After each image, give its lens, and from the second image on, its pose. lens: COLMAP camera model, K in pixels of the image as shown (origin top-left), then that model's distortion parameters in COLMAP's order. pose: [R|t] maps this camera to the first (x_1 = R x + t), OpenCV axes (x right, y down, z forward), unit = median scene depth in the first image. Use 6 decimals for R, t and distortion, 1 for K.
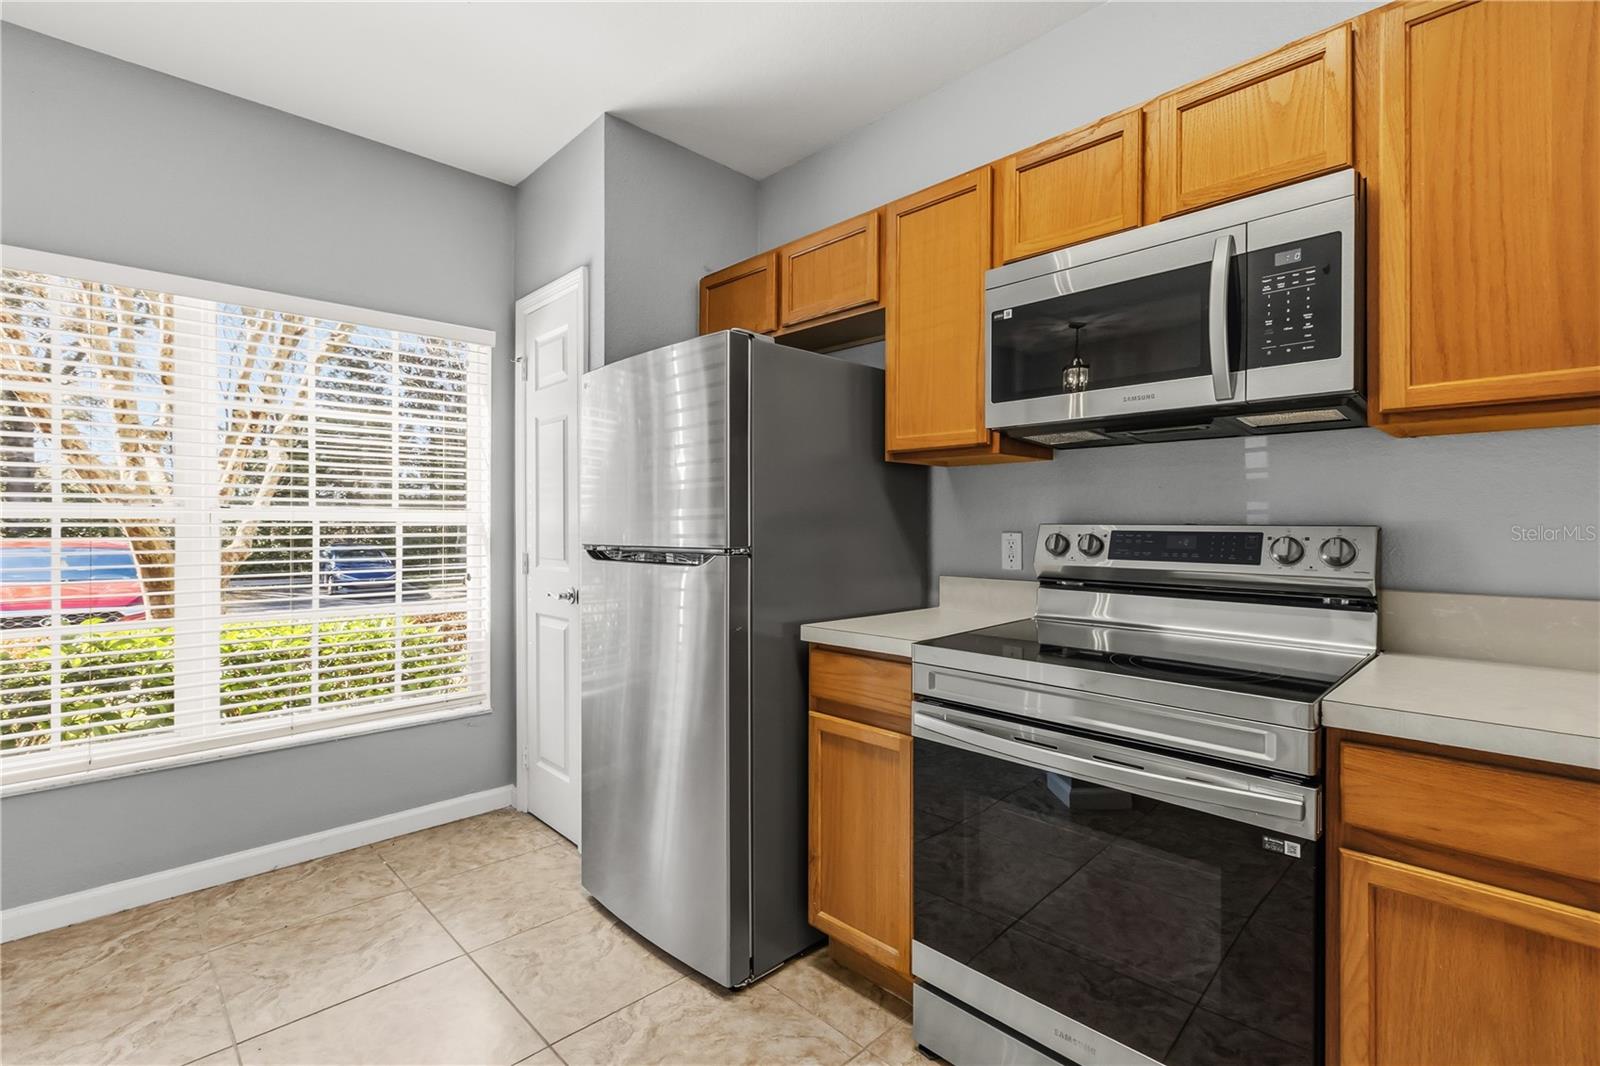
lens RADIAL K [[733.7, 0, 802.0], [0, 733.7, 528.2], [0, 0, 1]] dist [0.000958, 0.000517]
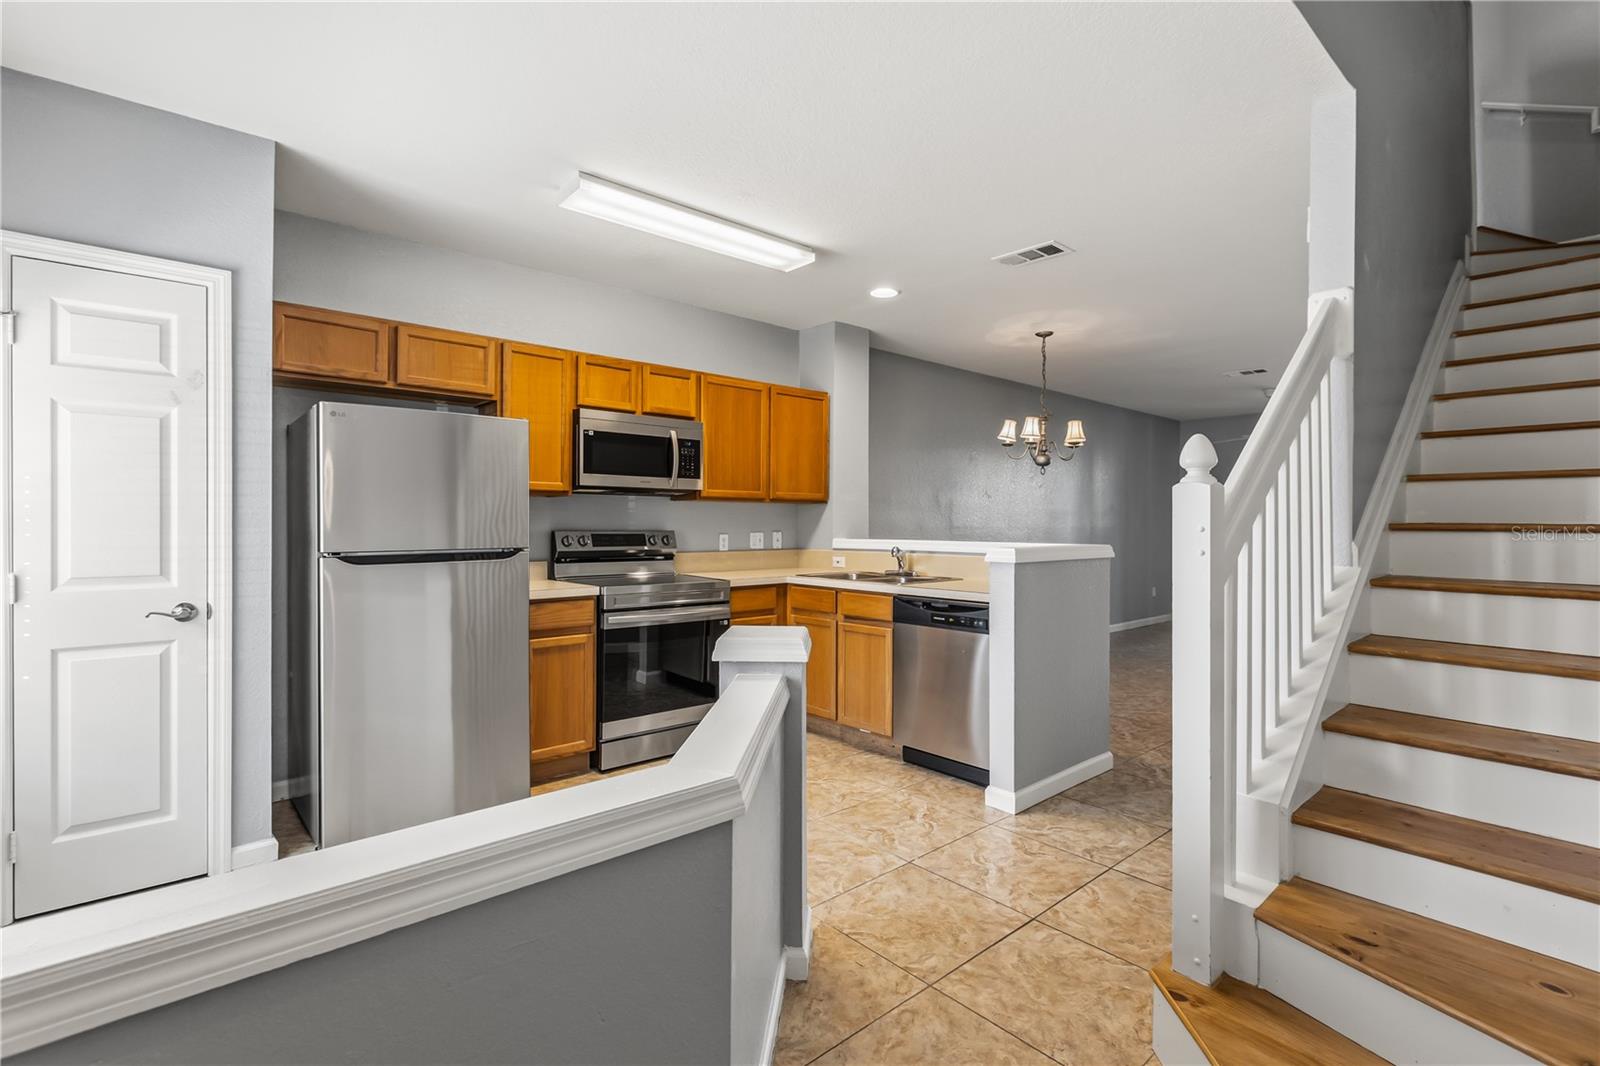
lens RADIAL K [[733.7, 0, 802.0], [0, 733.7, 528.2], [0, 0, 1]] dist [0.000958, 0.000517]
pose [[0.061940, -0.001796, 0.998078, -1.607250], [0.004985, 0.999986, 0.001490, -0.013019], [-0.998067, 0.004883, 0.061948, 0.230246]]
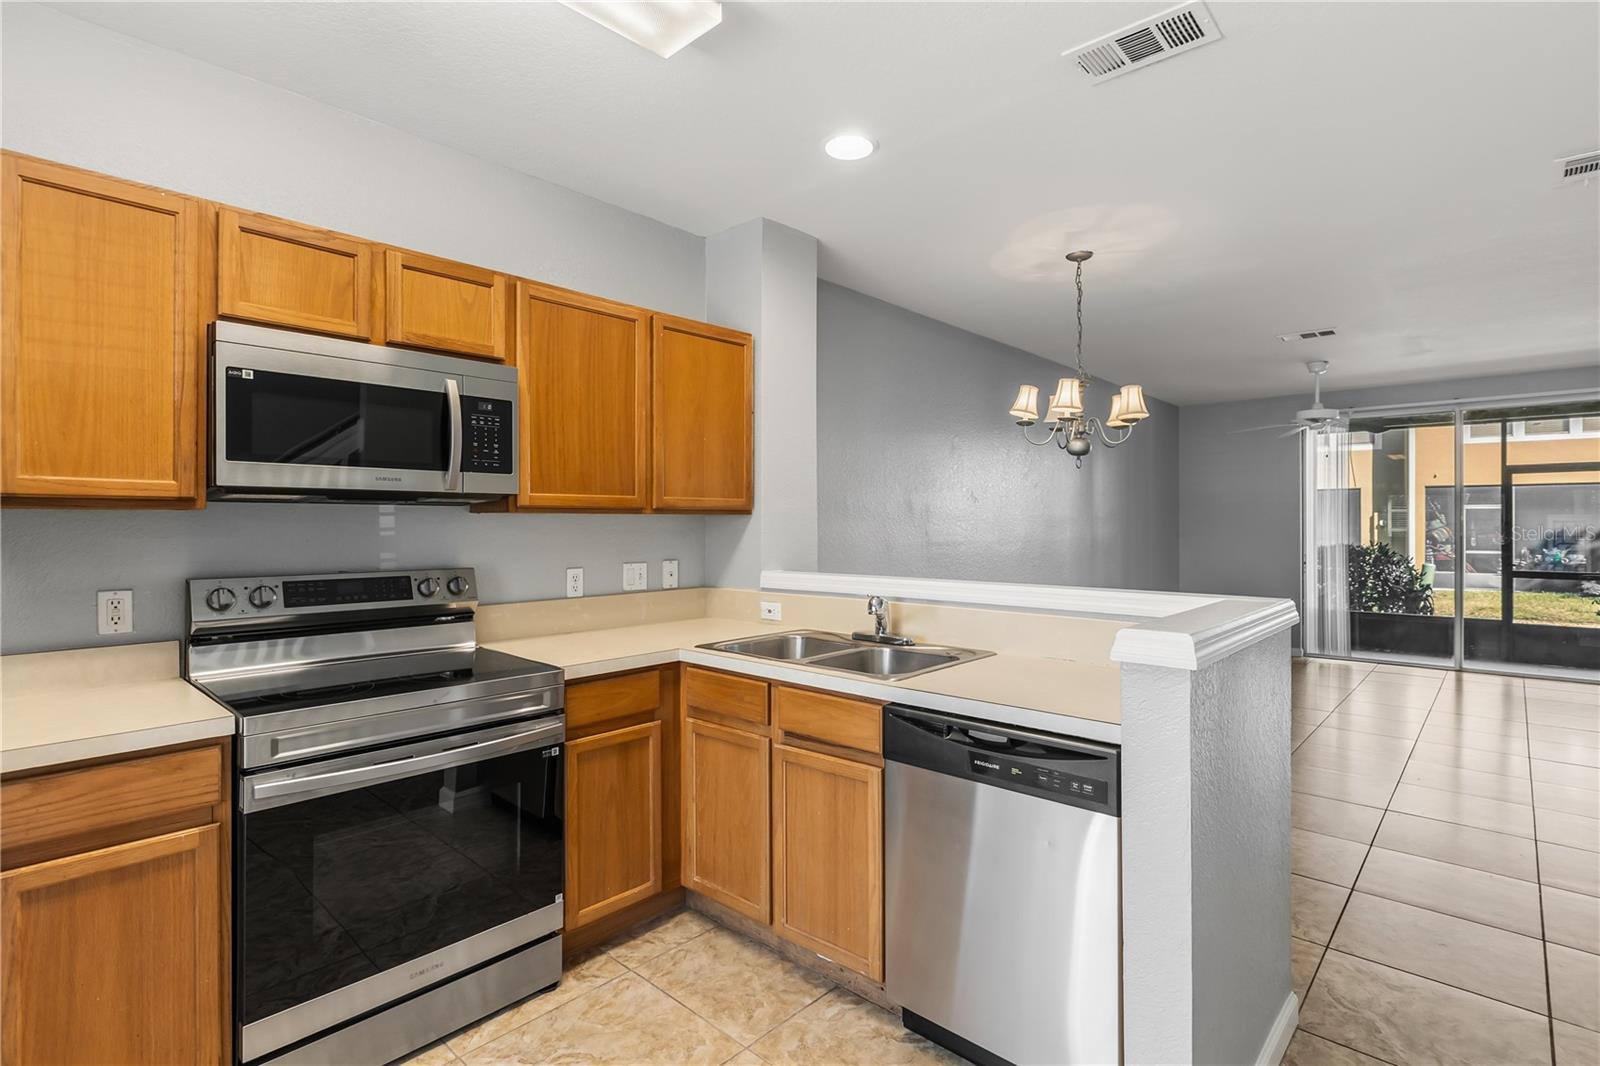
lens RADIAL K [[749.7, 0, 808.6], [0, 749.7, 529.5], [0, 0, 1]] dist [0.000886, 0.000246]
pose [[-0.047578, -0.005027, 0.998855, -0.694130], [0.010619, 0.999928, 0.005539, -0.068370], [-0.998811, 0.010870, -0.047521, 0.253565]]
